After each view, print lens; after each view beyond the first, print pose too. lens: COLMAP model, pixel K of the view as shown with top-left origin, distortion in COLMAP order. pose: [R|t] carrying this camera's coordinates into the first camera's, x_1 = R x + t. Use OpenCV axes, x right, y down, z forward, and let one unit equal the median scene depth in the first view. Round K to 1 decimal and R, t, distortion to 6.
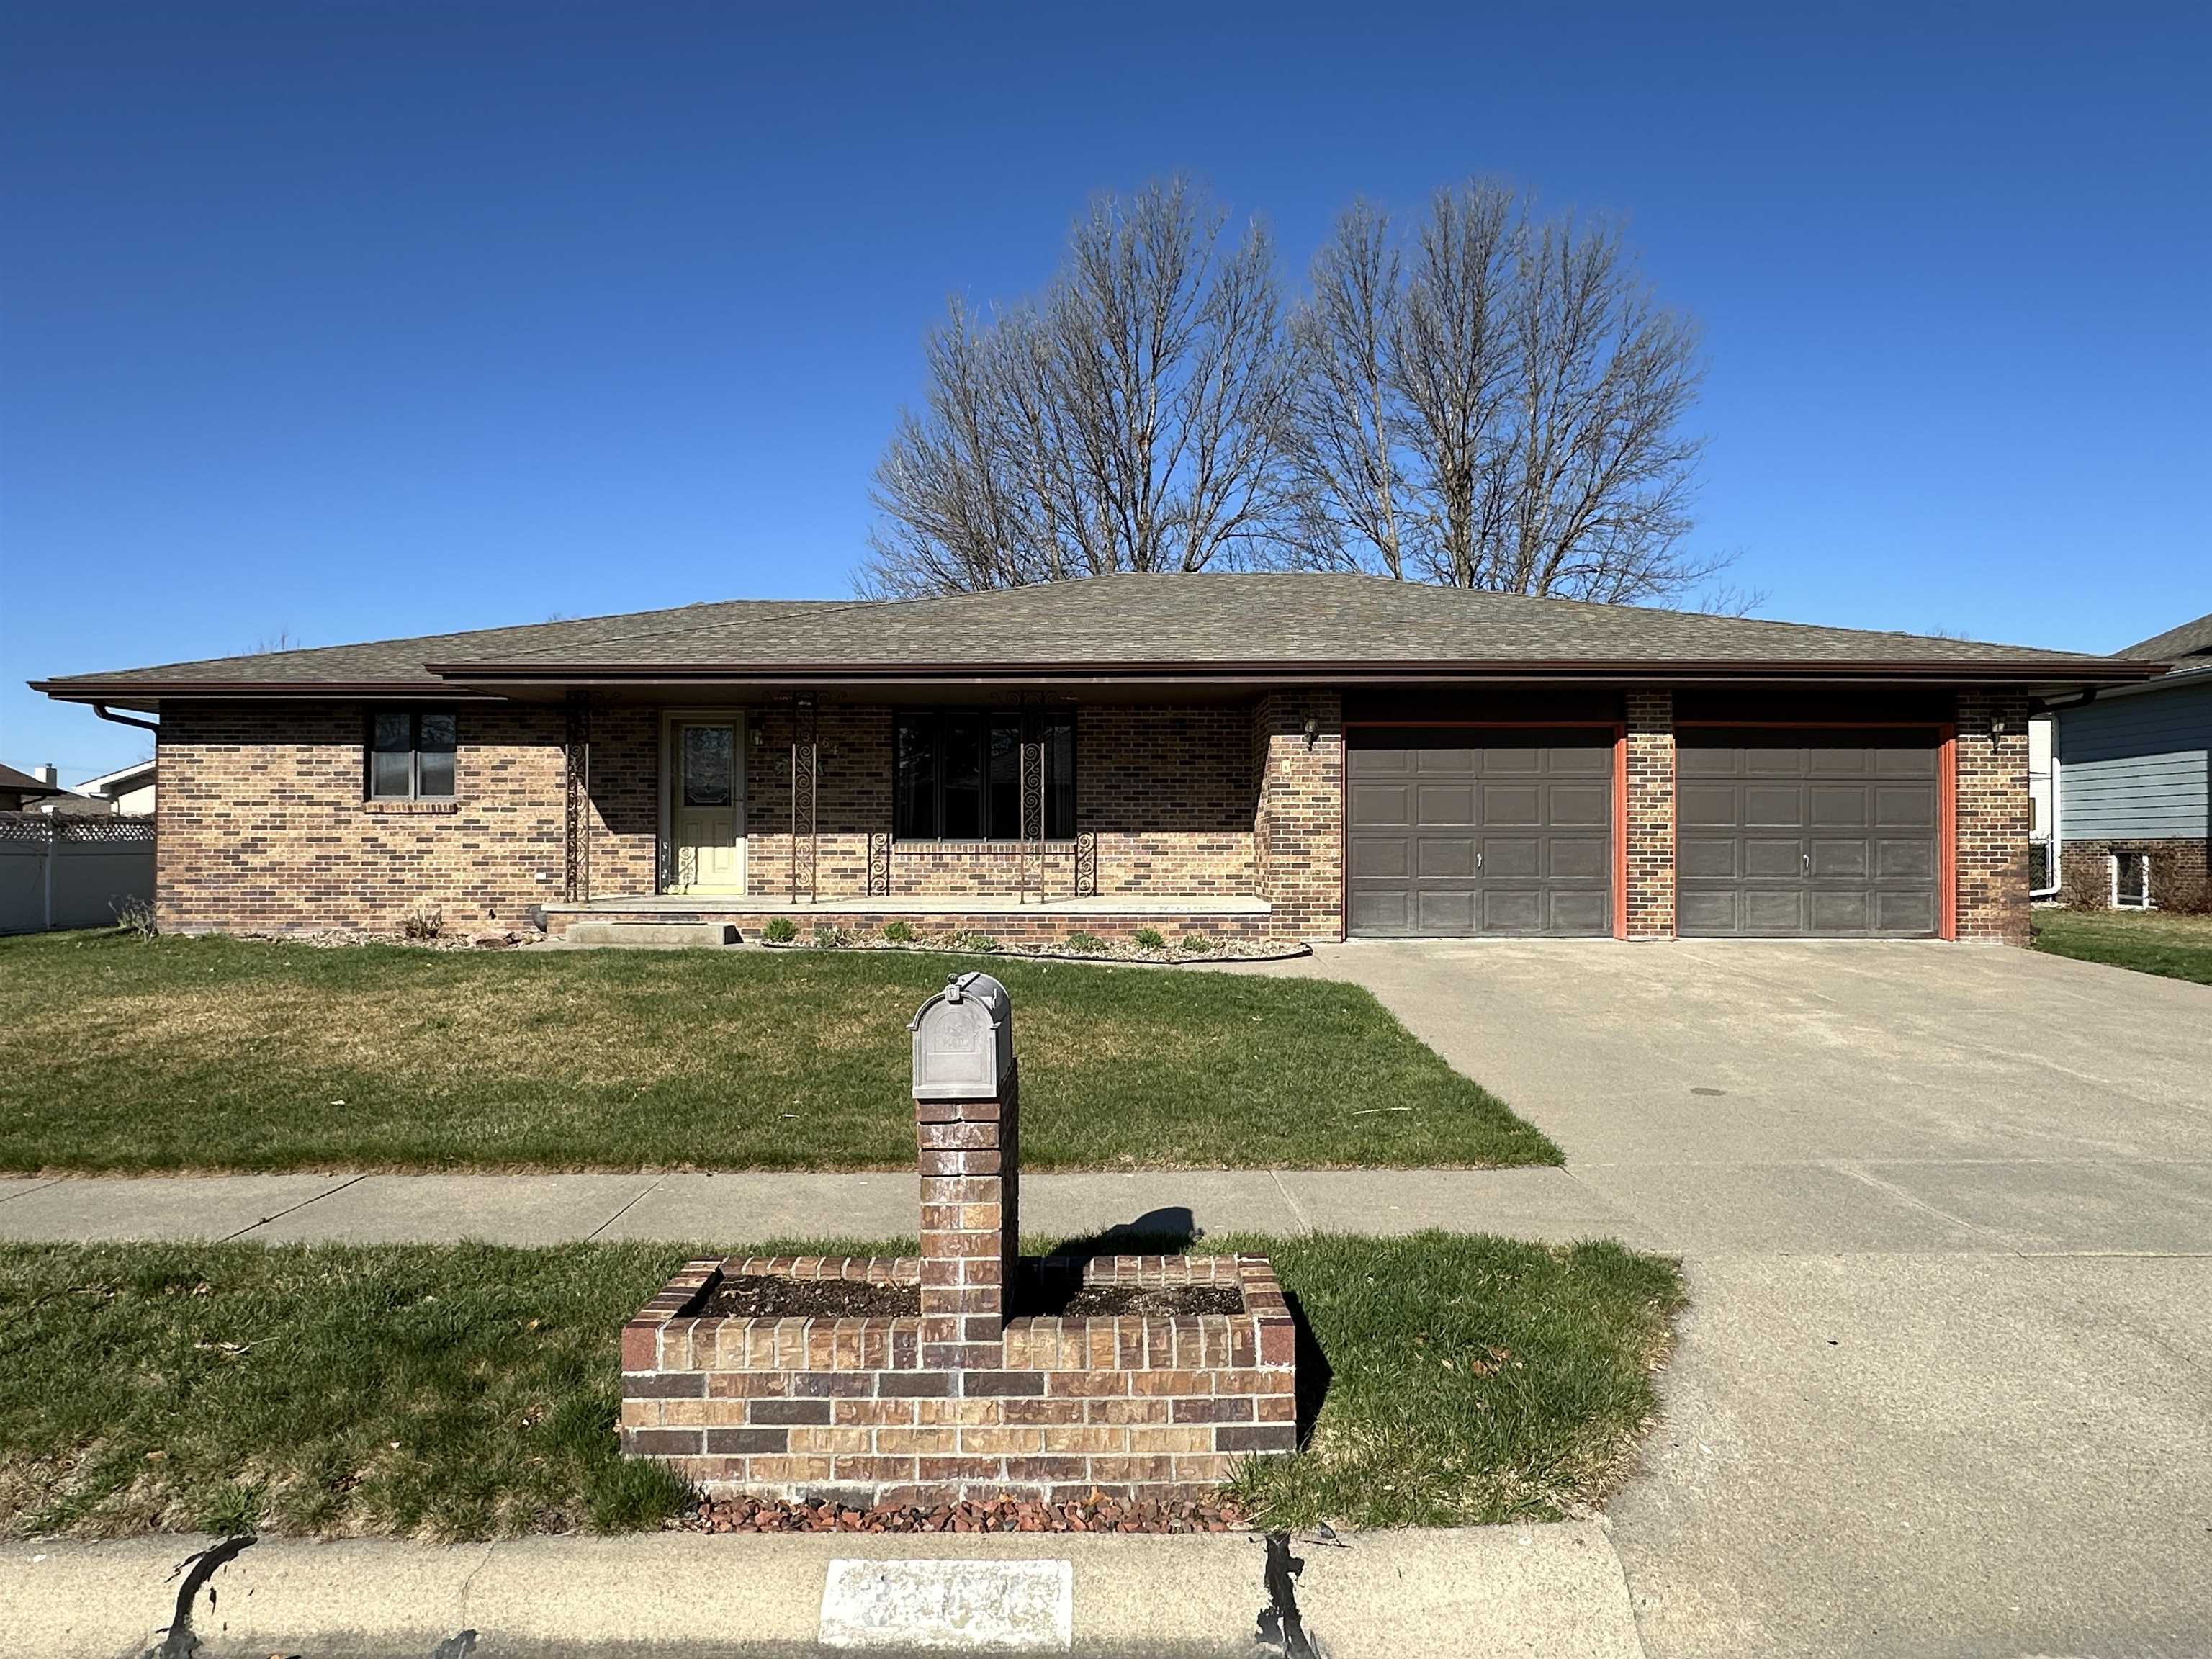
lens RADIAL K [[1357.4, 0, 1110.2], [0, 1357.4, 835.4], [0, 0, 1]] dist [0.003373, -0.001588]
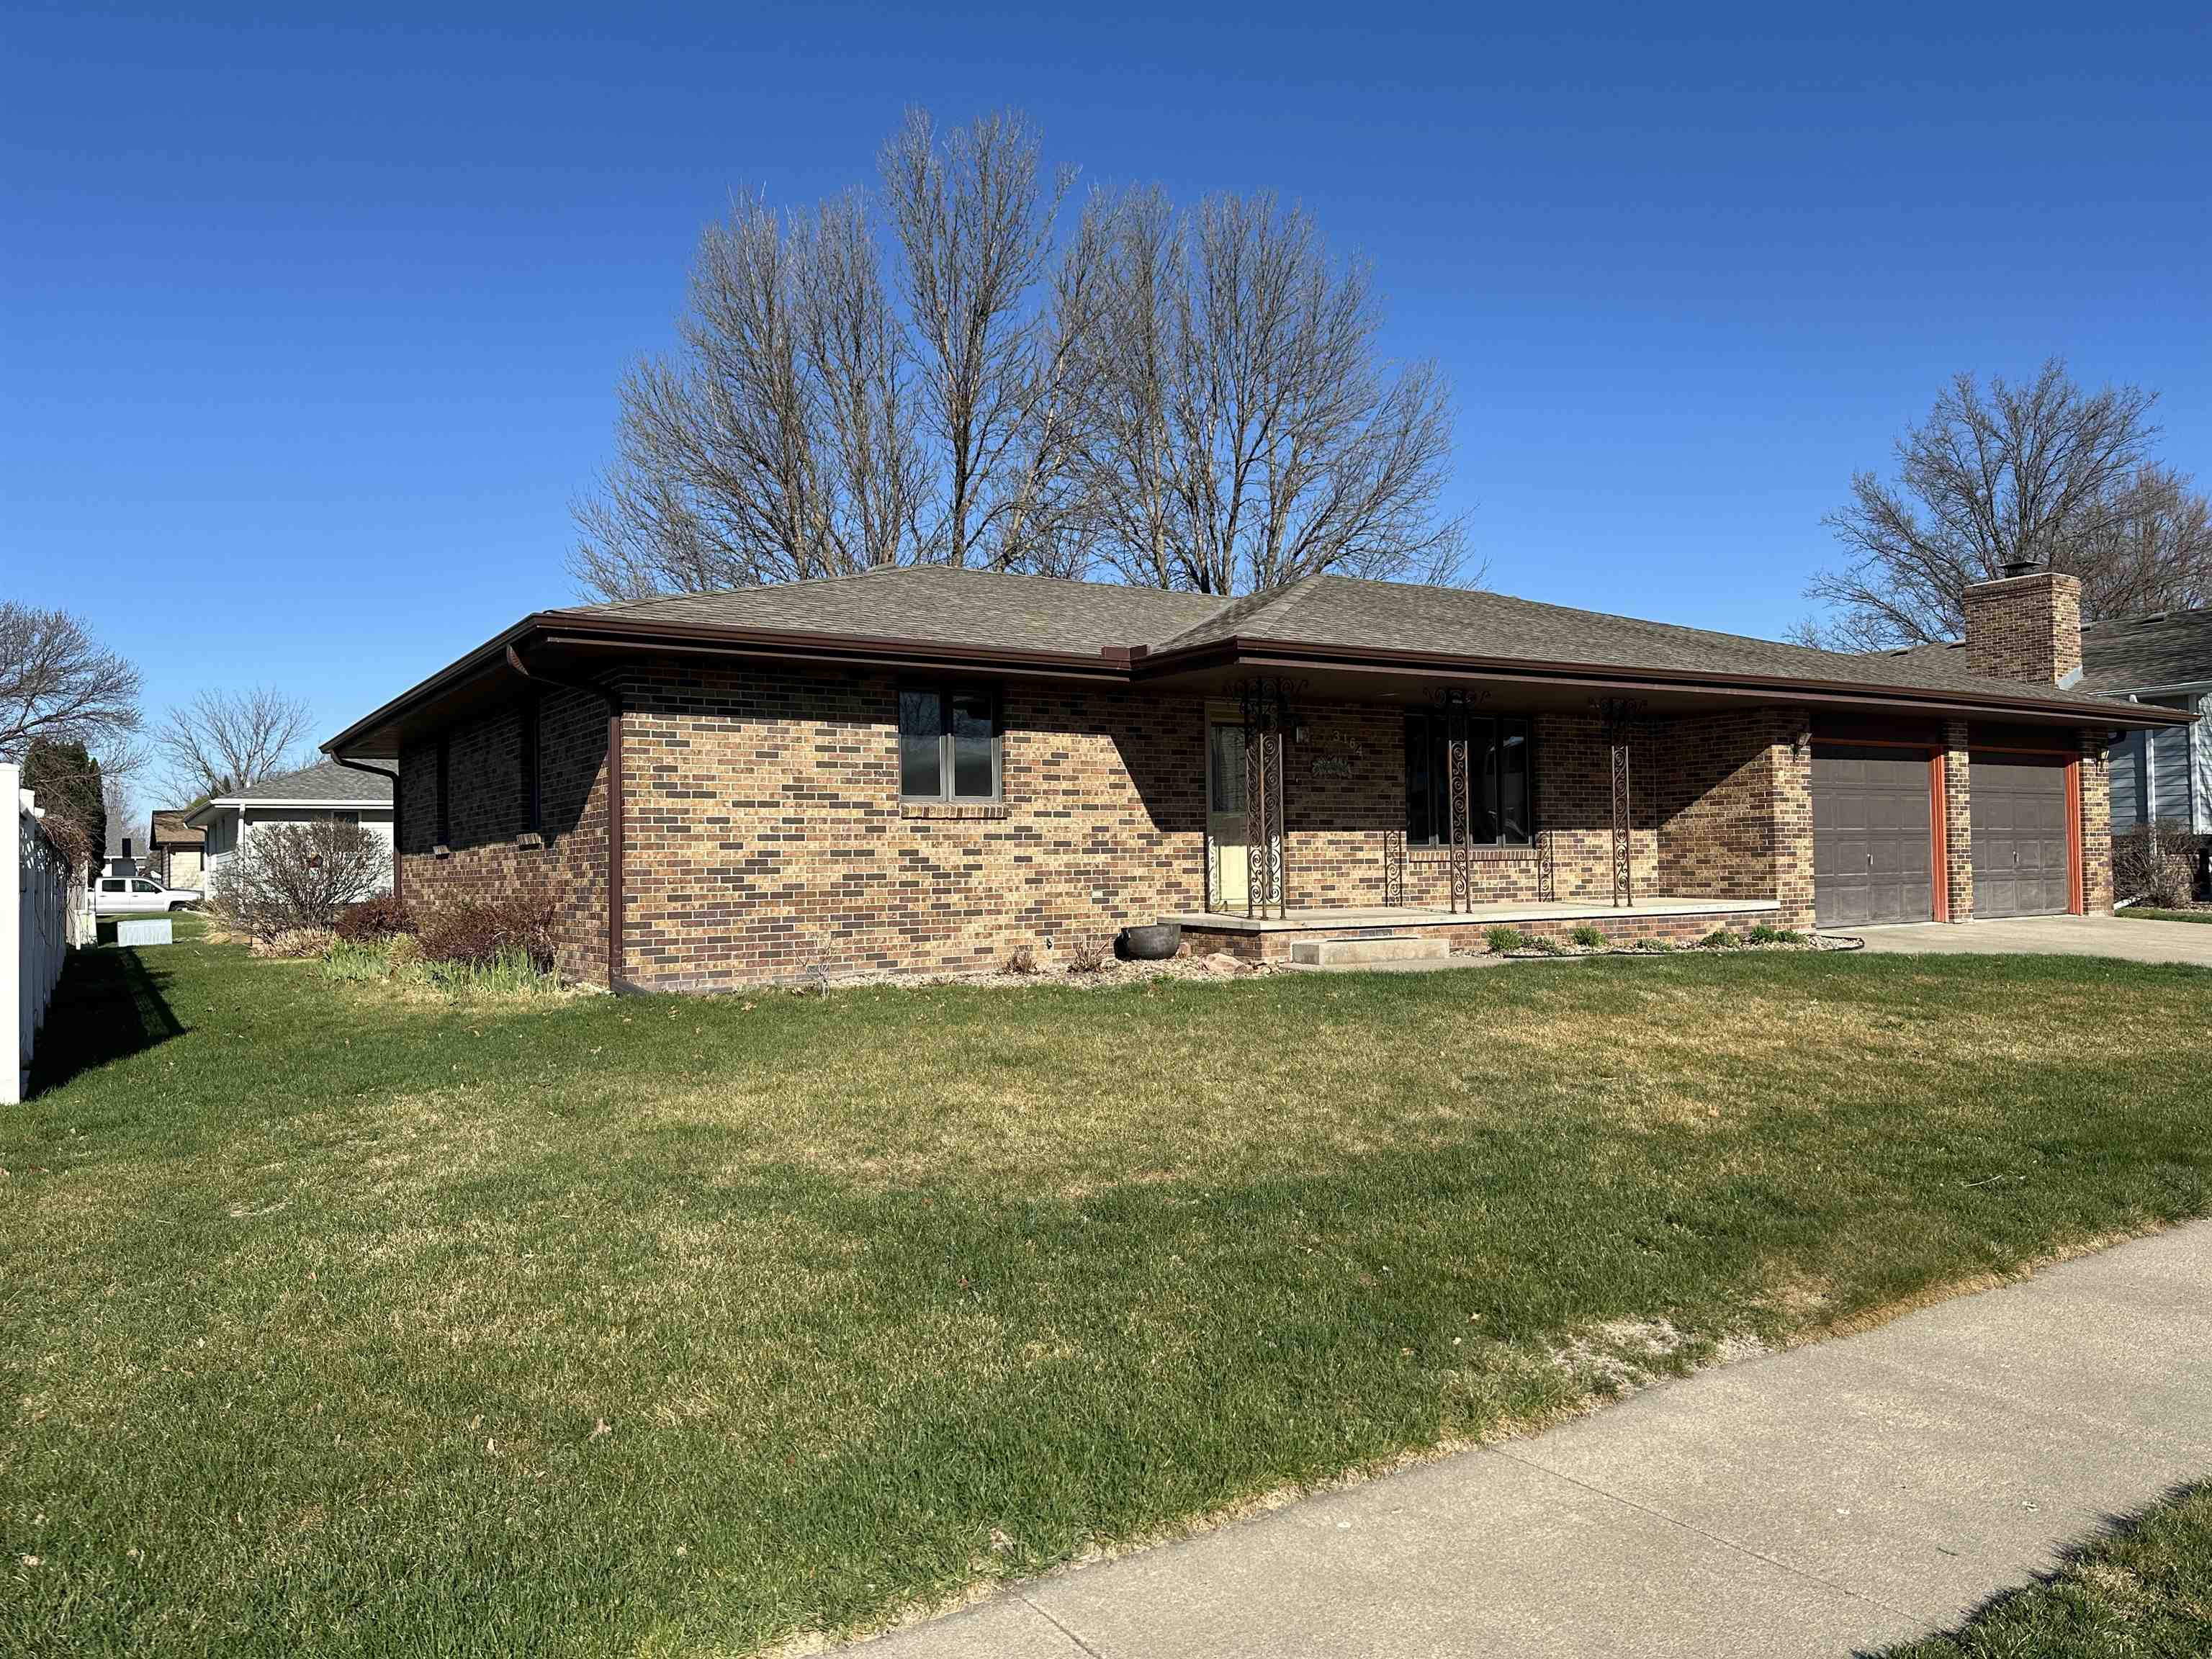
lens RADIAL K [[1562.8, 0, 1090.7], [0, 1562.8, 823.7], [0, 0, 1]] dist [0.056145, -0.058951]
pose [[0.837695, -0.000181, 0.546138, -0.938705], [0.012231, 0.999755, -0.018428, 0.004381], [-0.546001, 0.022117, 0.837493, 0.209008]]
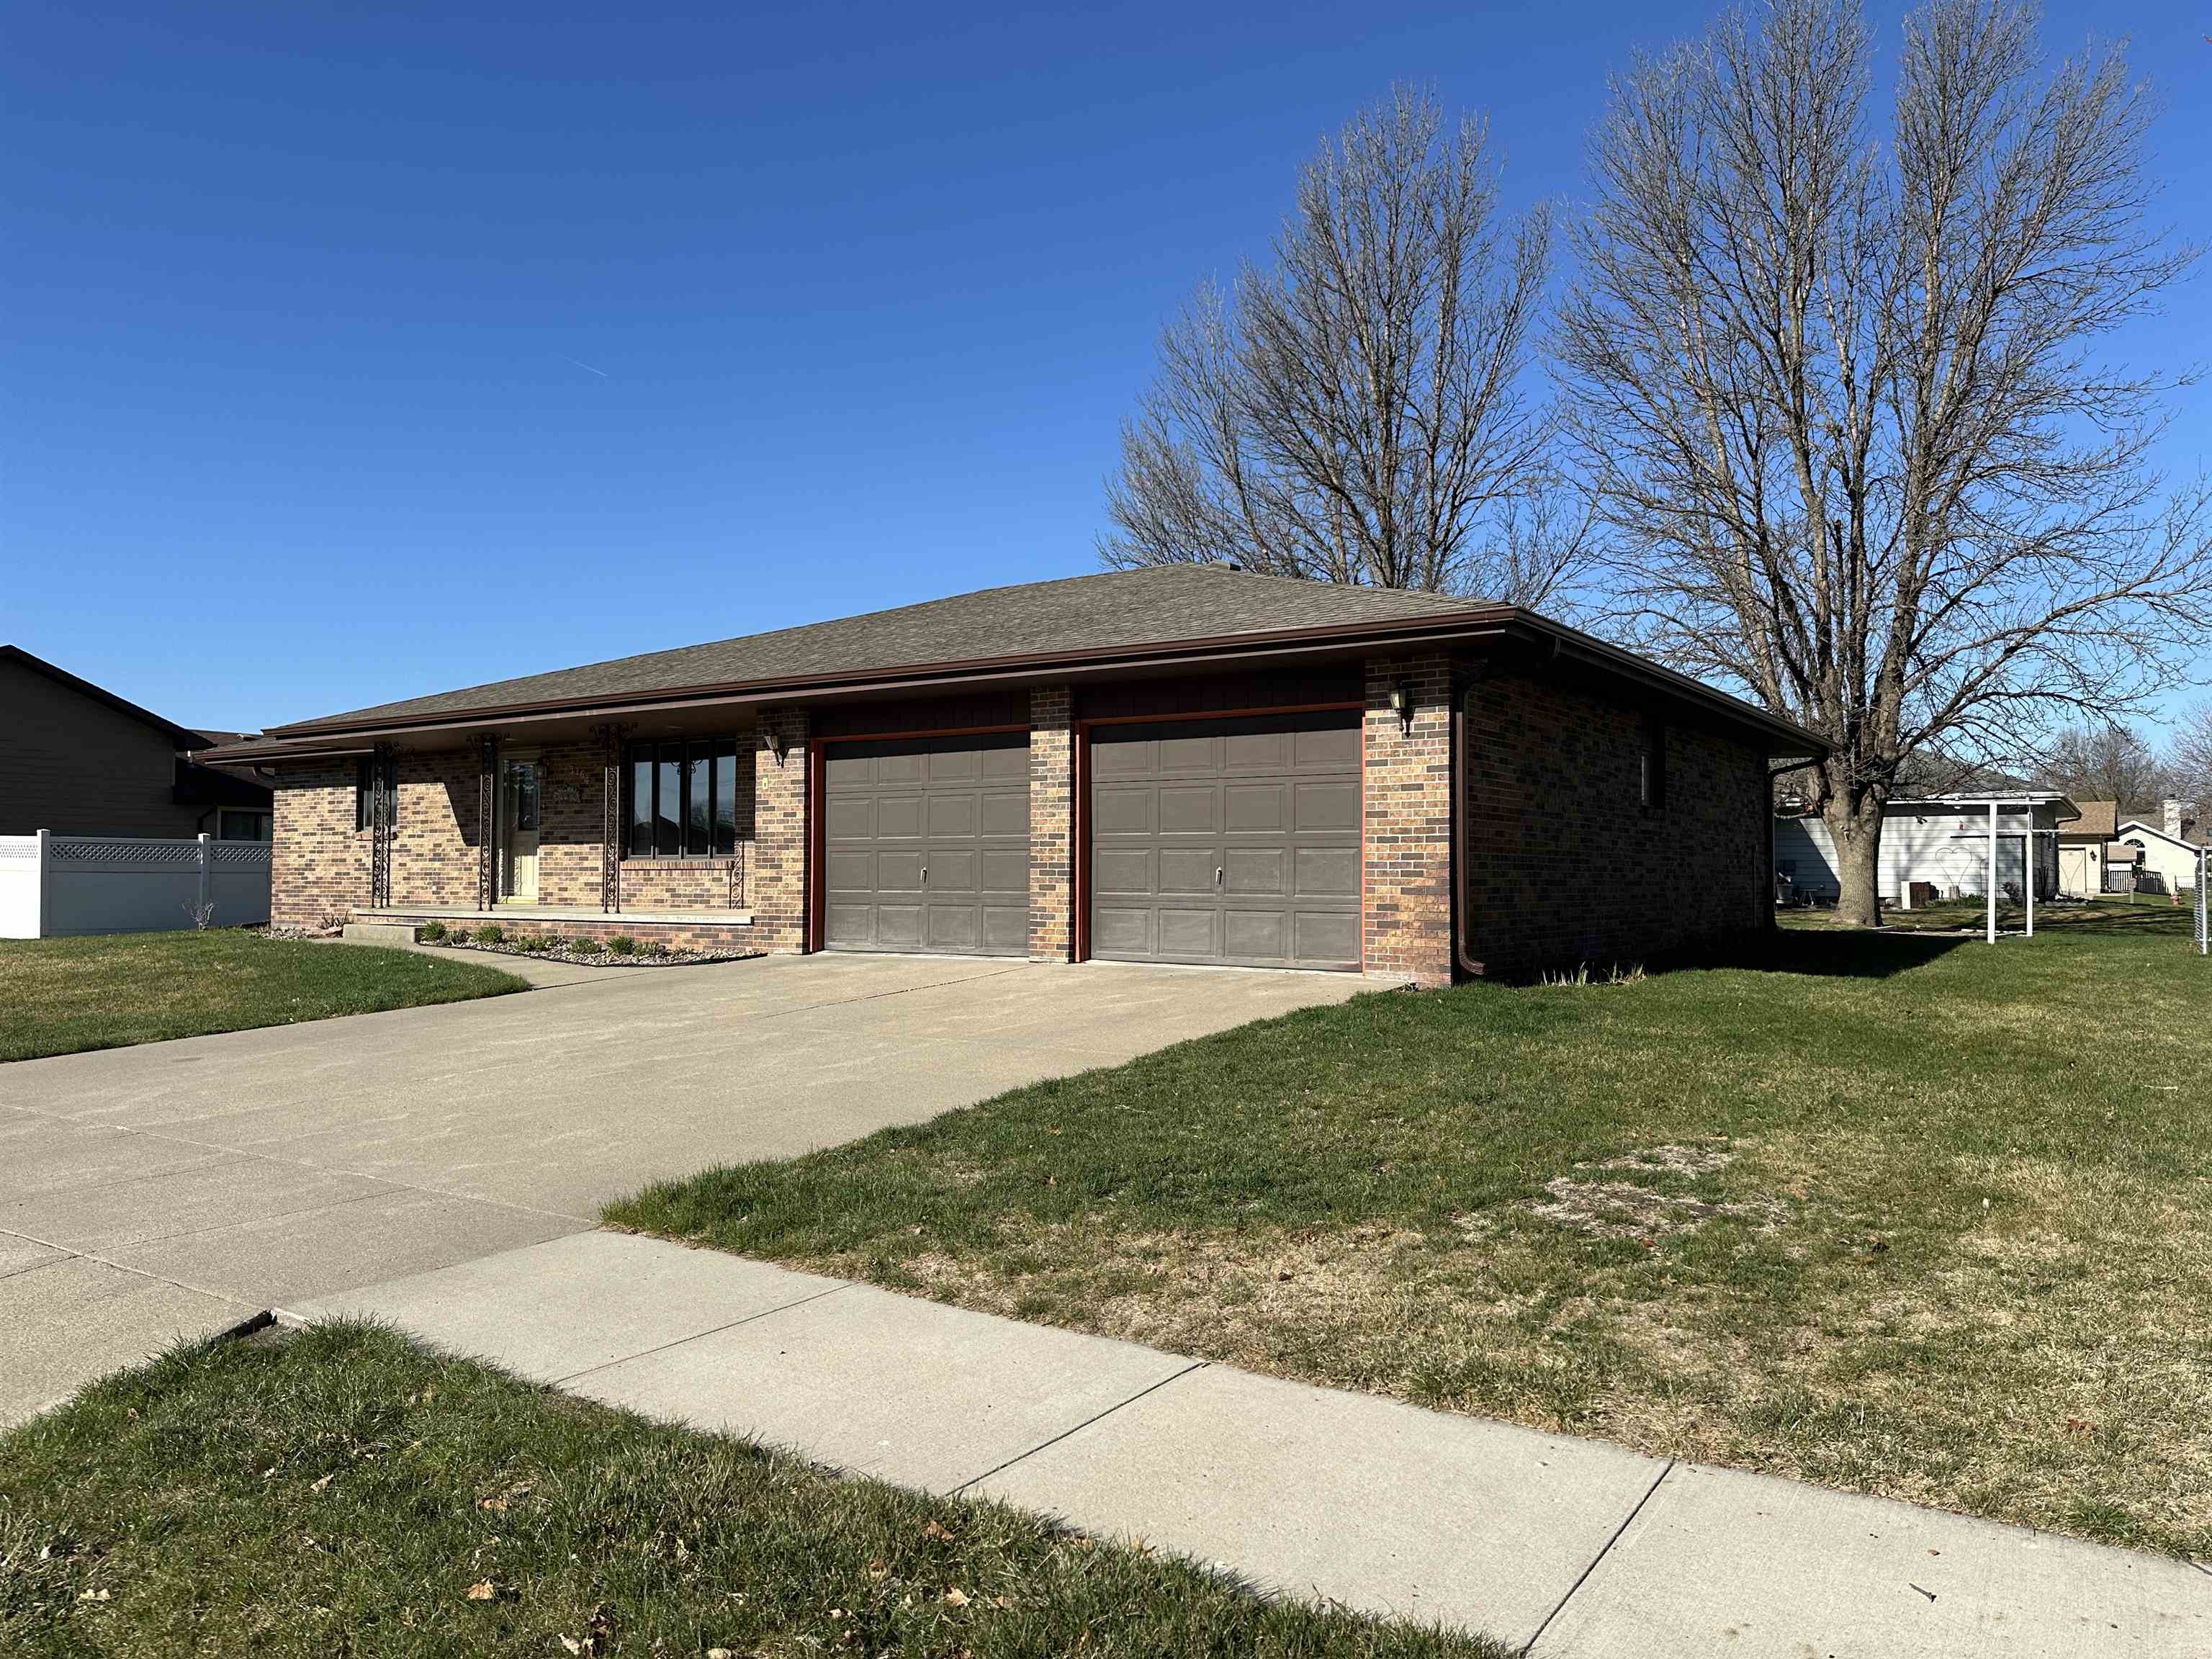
lens RADIAL K [[1562.8, 0, 1105.8], [0, 1562.8, 822.9], [0, 0, 1]] dist [0.056145, -0.058951]
pose [[0.827356, -0.018904, -0.561360, 0.913417], [0.005139, 0.999646, -0.026090, 0.010772], [0.561654, 0.018701, 0.827161, 0.141541]]
